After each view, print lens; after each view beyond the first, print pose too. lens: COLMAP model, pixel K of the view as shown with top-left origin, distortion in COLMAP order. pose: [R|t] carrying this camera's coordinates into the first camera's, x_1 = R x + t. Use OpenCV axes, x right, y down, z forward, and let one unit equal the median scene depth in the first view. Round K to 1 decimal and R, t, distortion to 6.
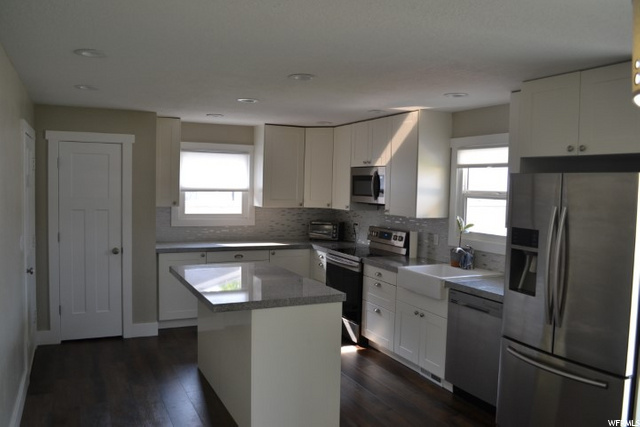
lens RADIAL K [[521.2, 0, 320.0], [0, 521.2, 213.5], [0, 0, 1]] dist [-0.068778, -0.003397]
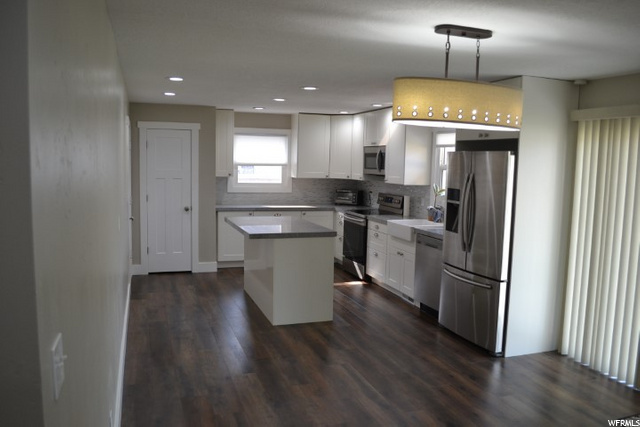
lens RADIAL K [[521.2, 0, 320.0], [0, 521.2, 213.5], [0, 0, 1]] dist [-0.068778, -0.003397]
pose [[0.993507, 0.010789, -0.113258, 0.113745], [-0.005907, 0.999043, 0.043349, 0.023686], [0.113617, -0.042399, 0.992620, -0.335784]]
